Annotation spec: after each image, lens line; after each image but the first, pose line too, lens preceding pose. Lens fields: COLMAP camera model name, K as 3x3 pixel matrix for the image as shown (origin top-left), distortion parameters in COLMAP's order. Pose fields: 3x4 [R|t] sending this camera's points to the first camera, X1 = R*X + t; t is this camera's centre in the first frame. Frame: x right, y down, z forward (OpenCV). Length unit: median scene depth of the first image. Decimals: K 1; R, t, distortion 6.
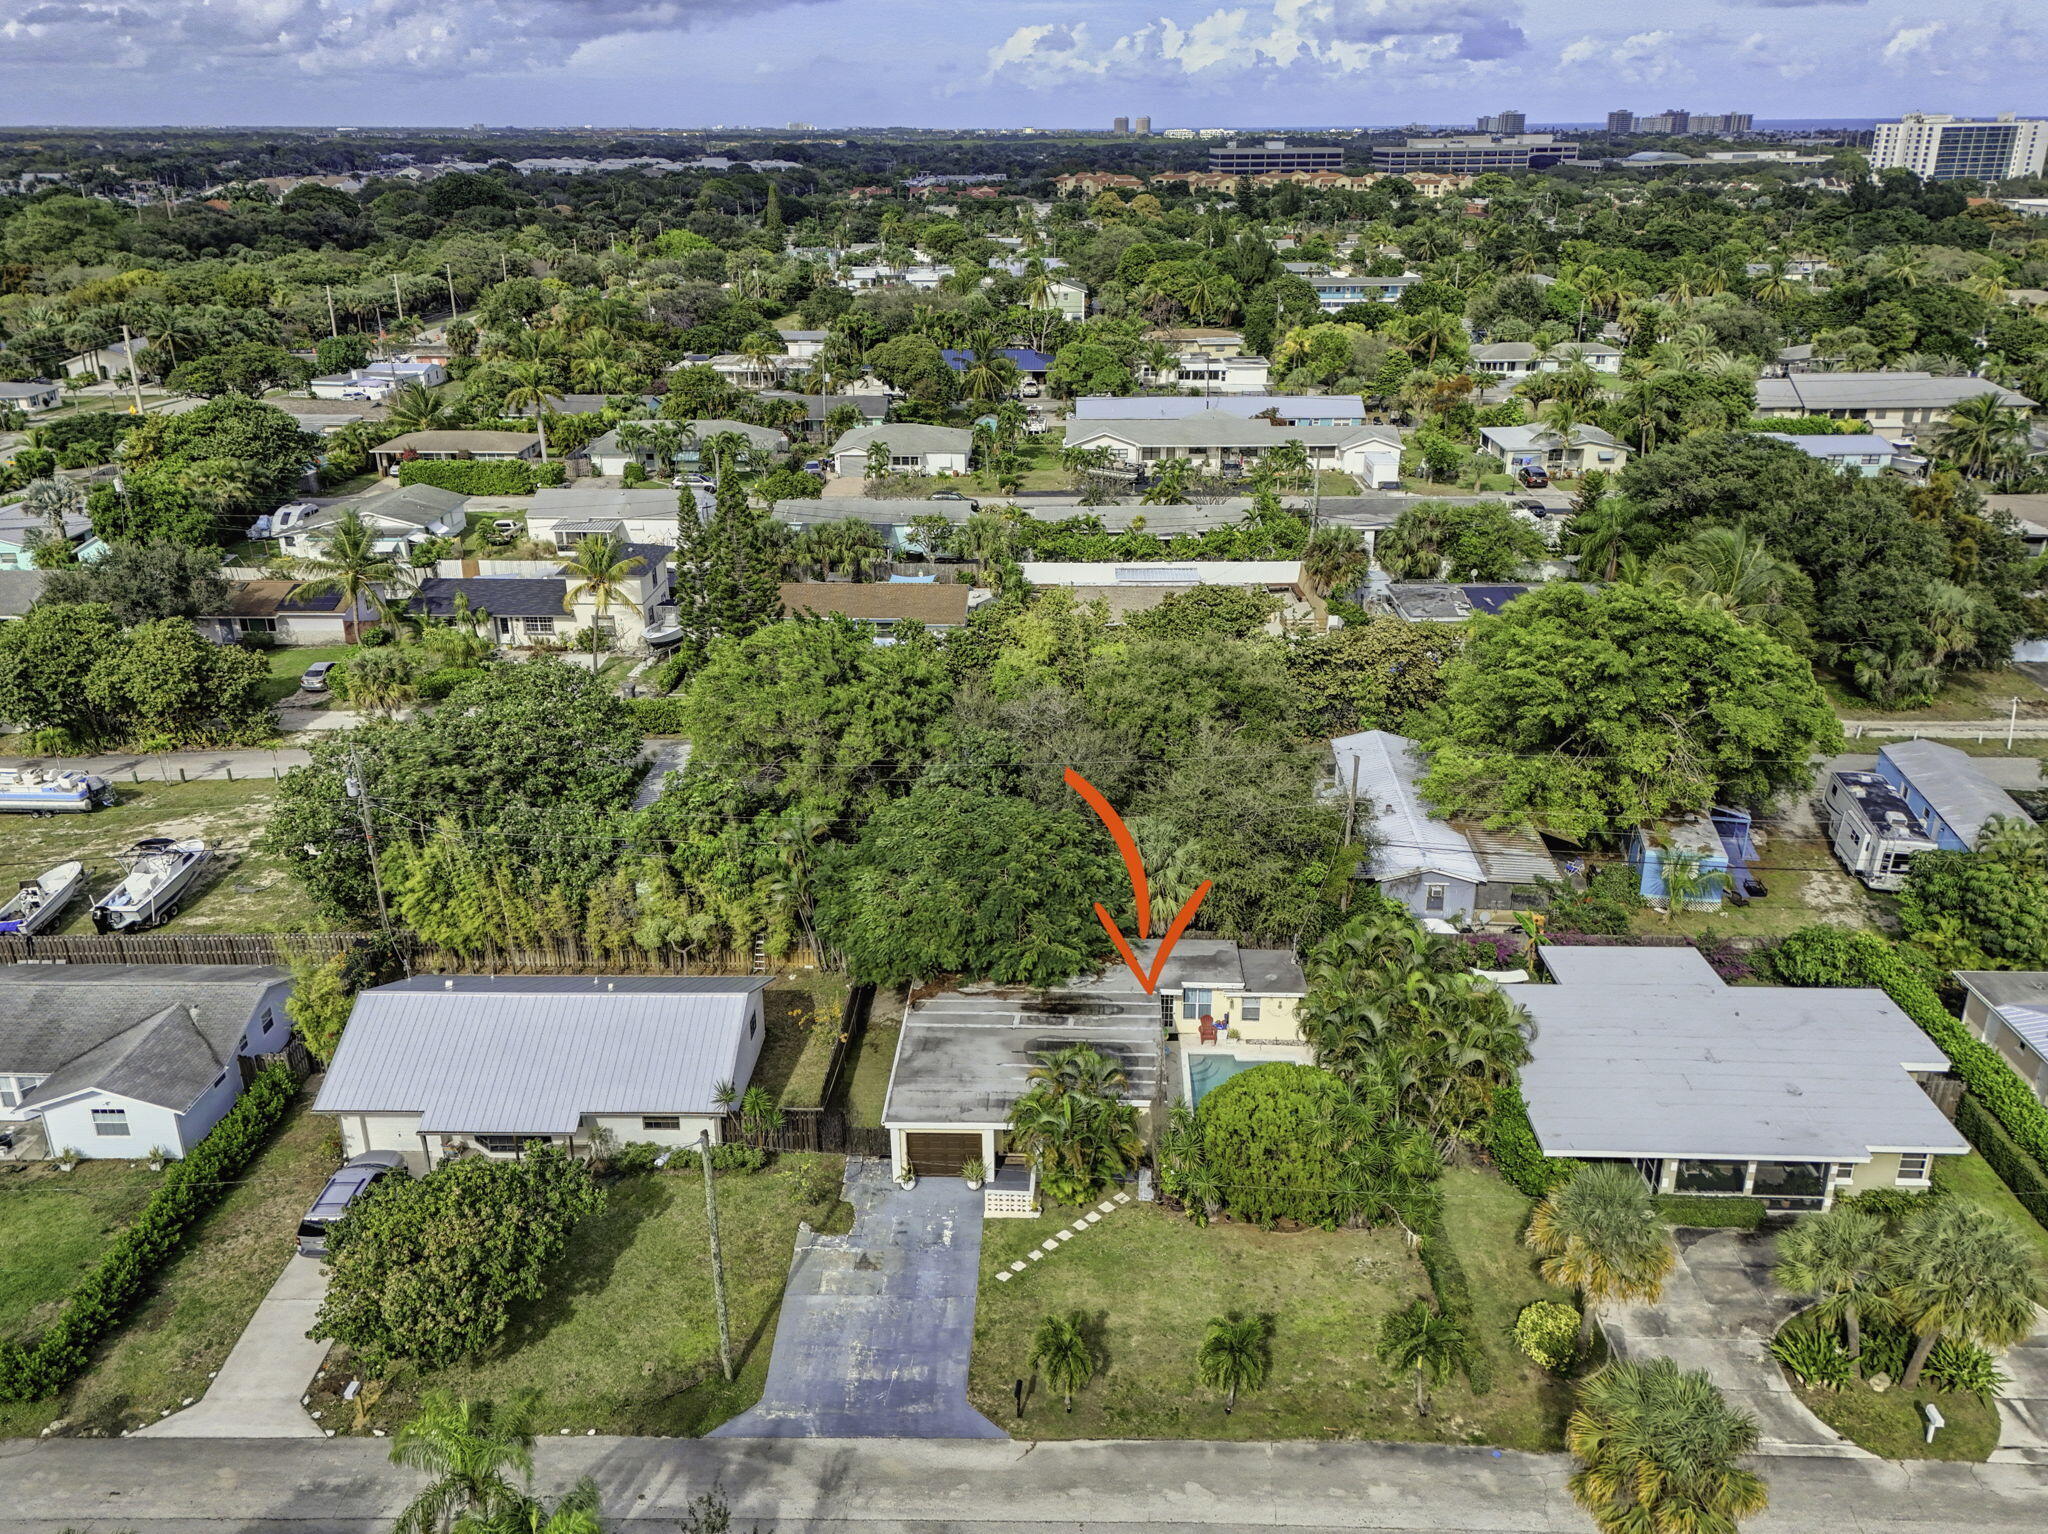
lens RADIAL K [[1542.4, 0, 1016.7], [0, 1542.4, 771.3], [0, 0, 1]] dist [0.050848, -0.004246]
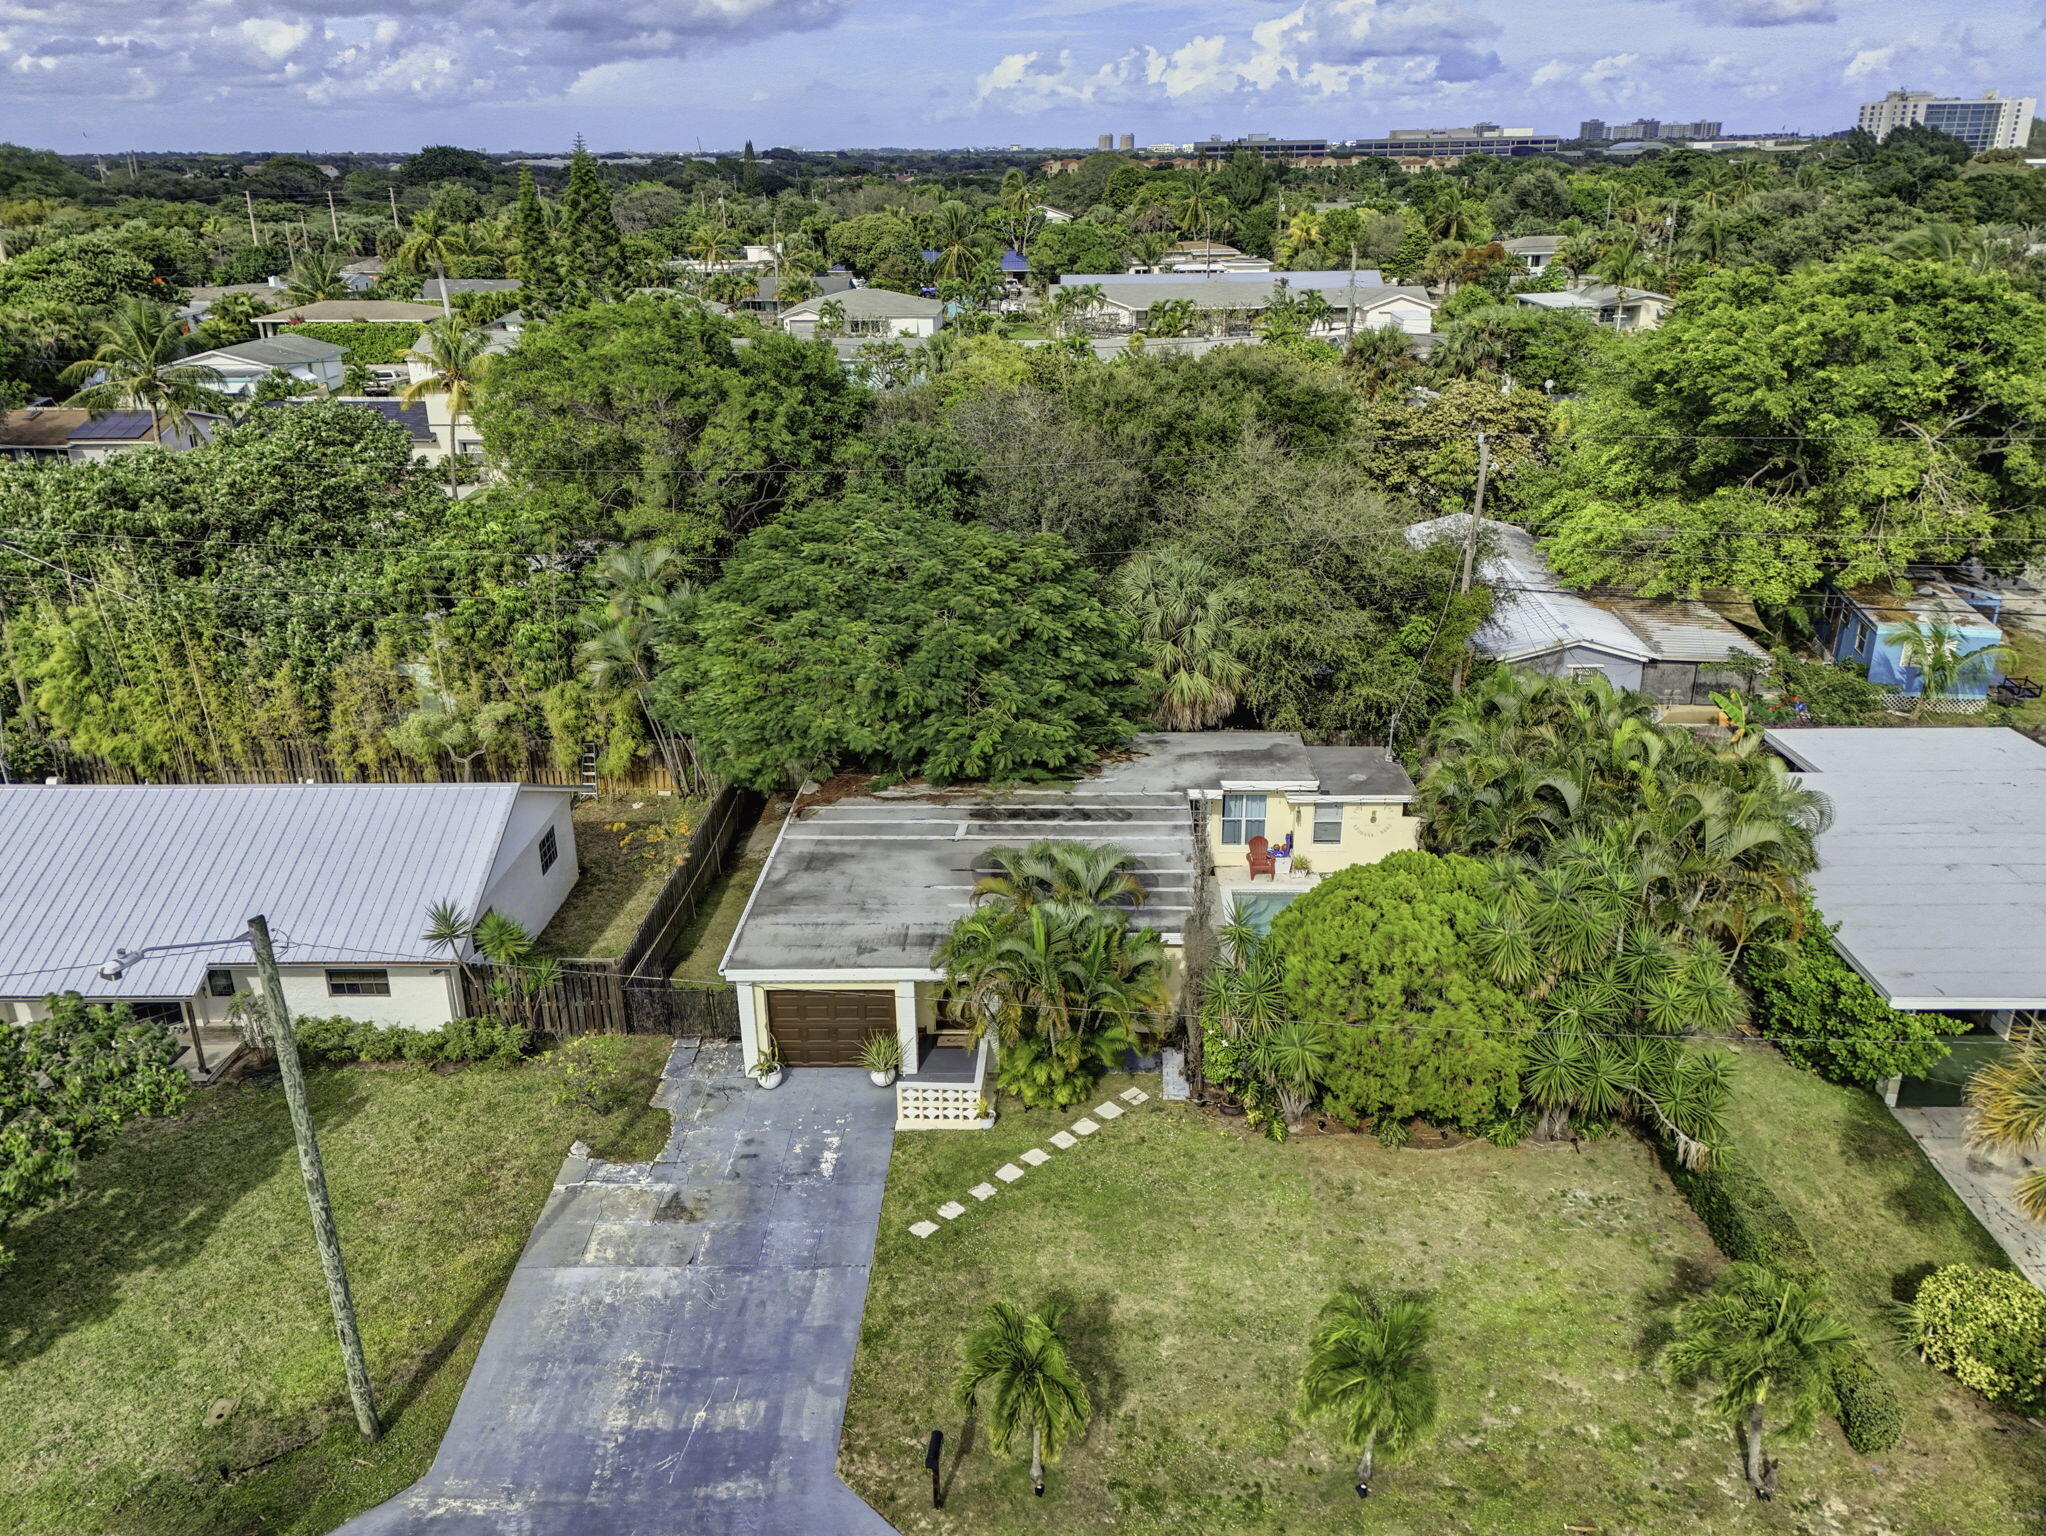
lens RADIAL K [[1508.5, 0, 1025.9], [0, 1508.5, 763.8], [0, 0, 1]] dist [0.042427, -0.006815]
pose [[0.999909, -0.005392, 0.012395, 0.019935], [0.005447, 0.999975, -0.004397, 0.146811], [-0.012371, 0.004465, 0.999914, 0.415495]]
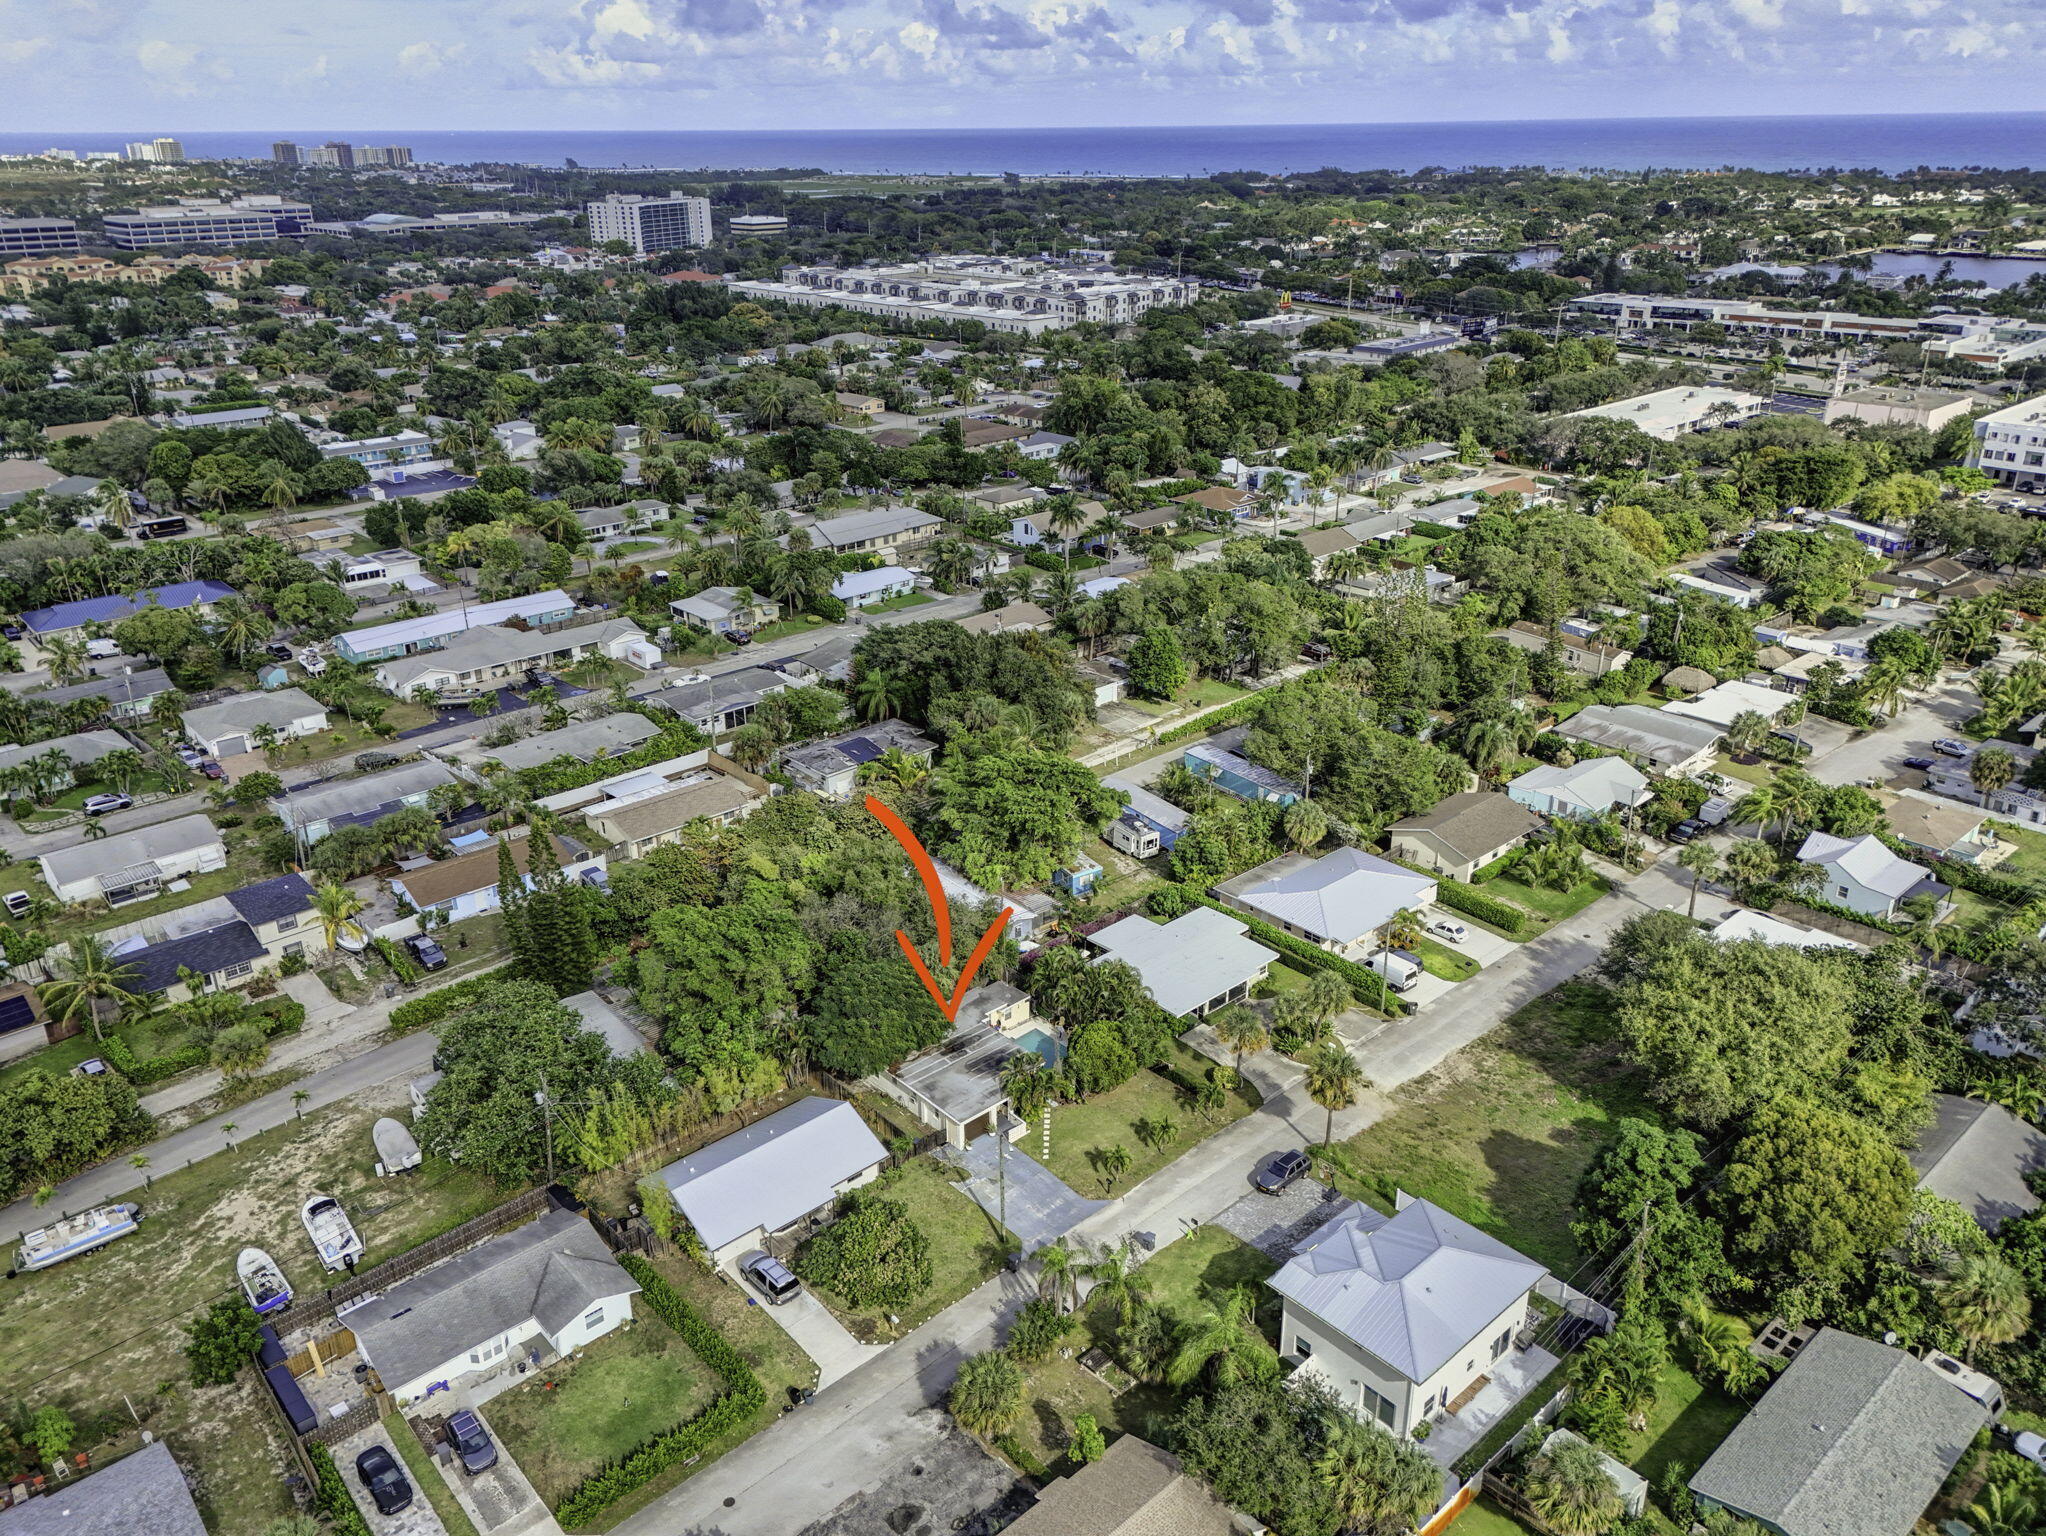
lens RADIAL K [[1540.9, 0, 1015.7], [0, 1540.9, 772.3], [0, 0, 1]] dist [0.050848, -0.004246]
pose [[0.707531, -0.264116, 0.655471, -1.214213], [0.260810, 0.959646, 0.105156, -0.403150], [-0.656793, 0.096552, 0.747864, -0.612680]]
